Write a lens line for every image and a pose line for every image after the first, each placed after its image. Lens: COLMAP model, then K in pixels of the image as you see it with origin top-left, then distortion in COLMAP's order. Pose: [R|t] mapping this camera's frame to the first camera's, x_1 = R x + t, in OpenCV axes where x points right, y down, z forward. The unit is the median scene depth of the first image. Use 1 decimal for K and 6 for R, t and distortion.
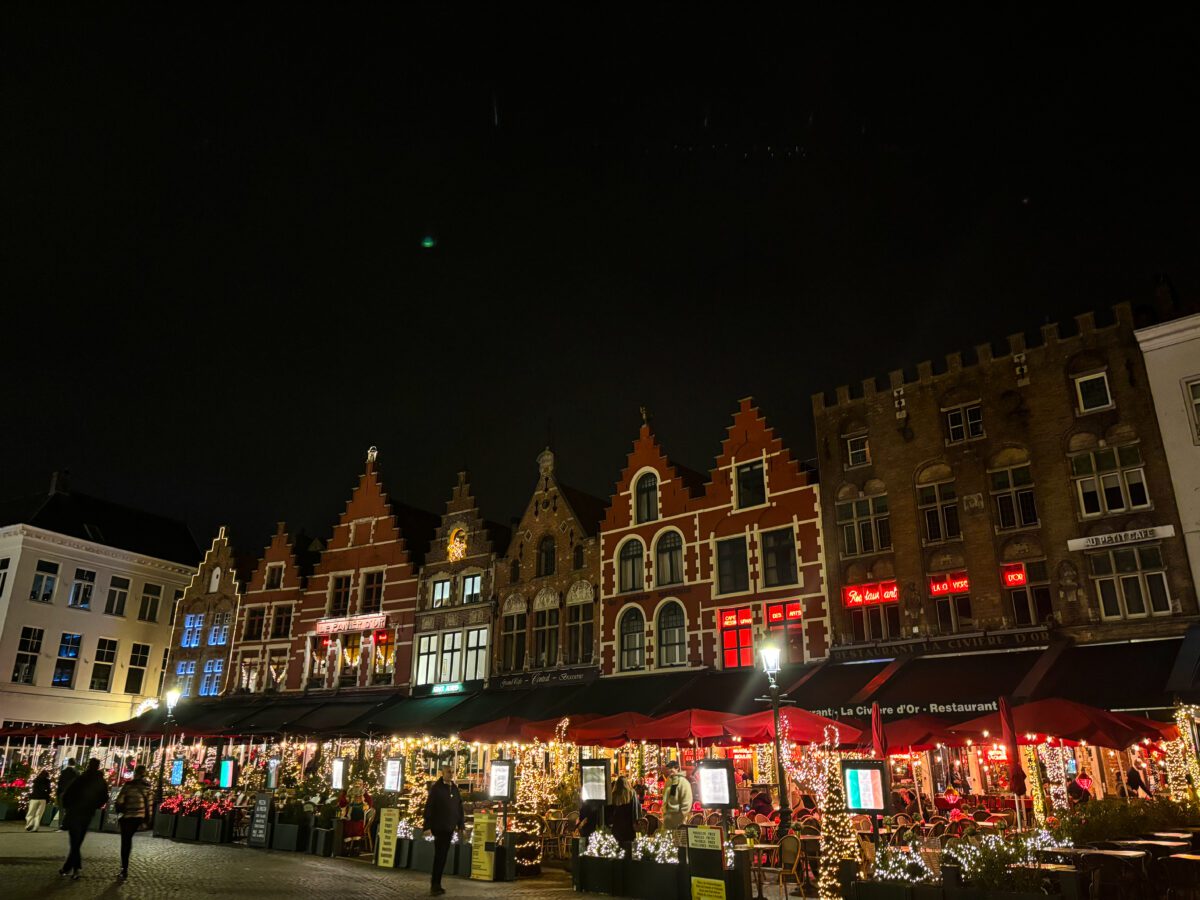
lens RADIAL K [[909.6, 0, 600.0], [0, 909.6, 450.0], [0, 0, 1]] dist [0.083515, -0.094117]
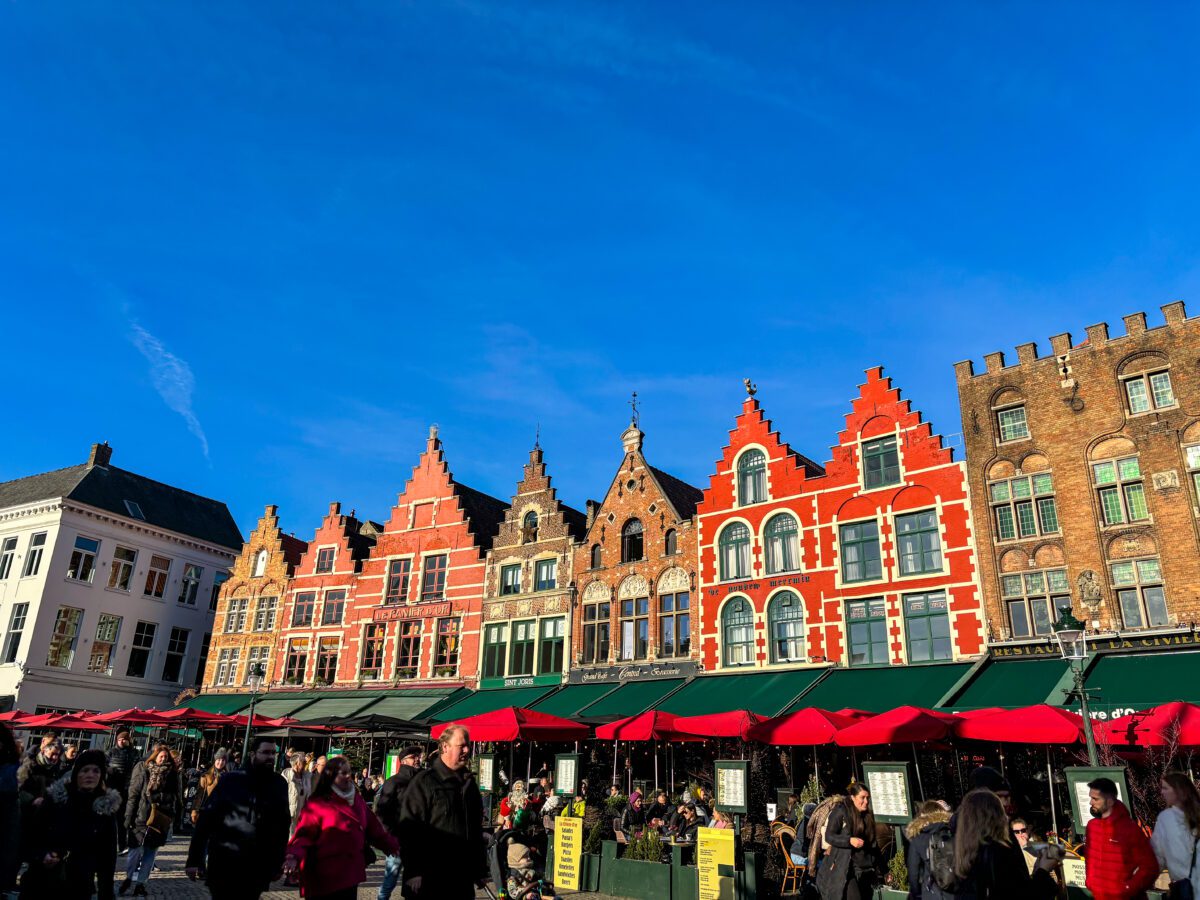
lens RADIAL K [[909.6, 0, 600.0], [0, 909.6, 450.0], [0, 0, 1]] dist [0.083515, -0.094117]
pose [[0.999799, 0.019780, -0.003394, -0.105065], [-0.019790, 0.999800, -0.002899, 0.032907], [0.003336, 0.002965, 0.999990, 0.092584]]
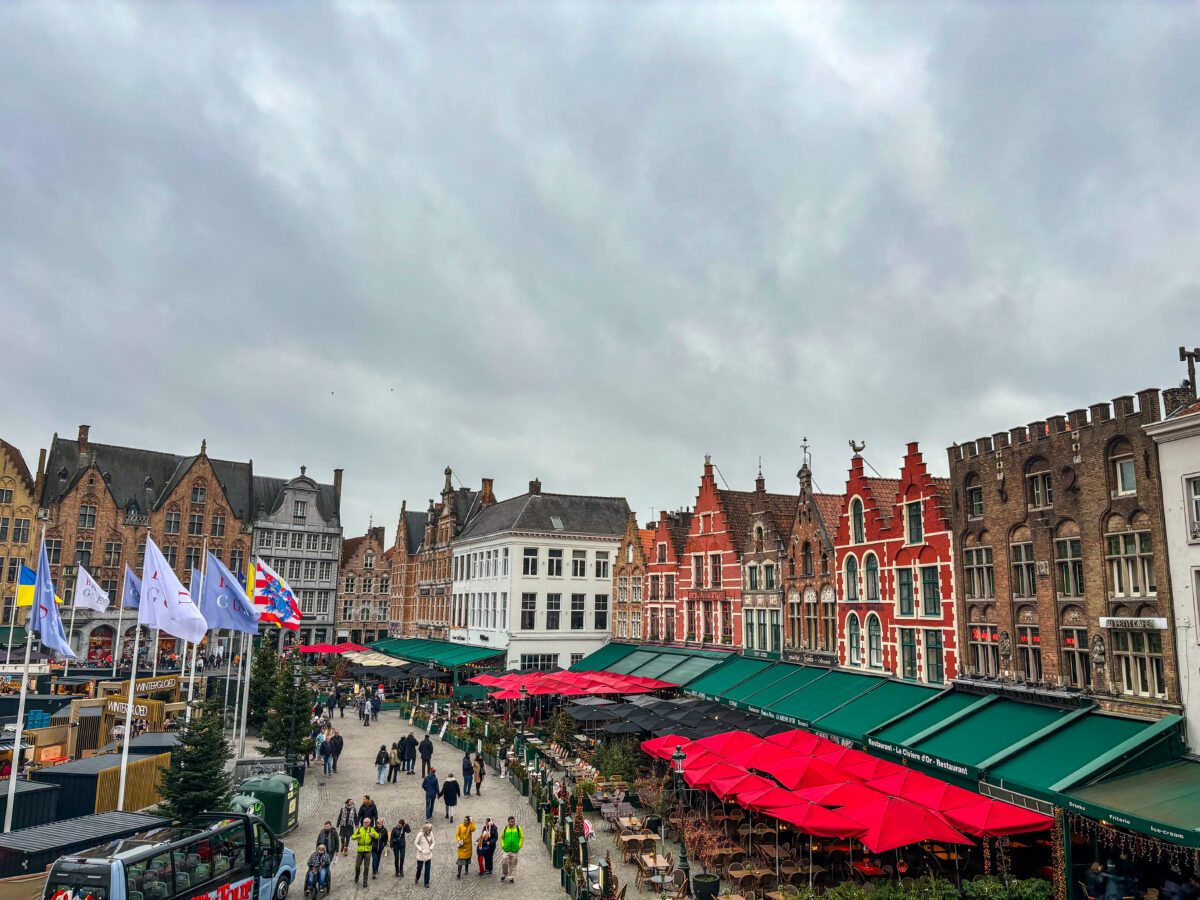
lens RADIAL K [[909.6, 0, 600.0], [0, 909.6, 450.0], [0, 0, 1]] dist [0.083515, -0.094117]
pose [[0.814116, -0.090545, -0.573600, 0.496959], [0.183363, 0.977316, 0.105976, -0.238960], [0.550993, -0.191454, 0.812251, -0.139662]]
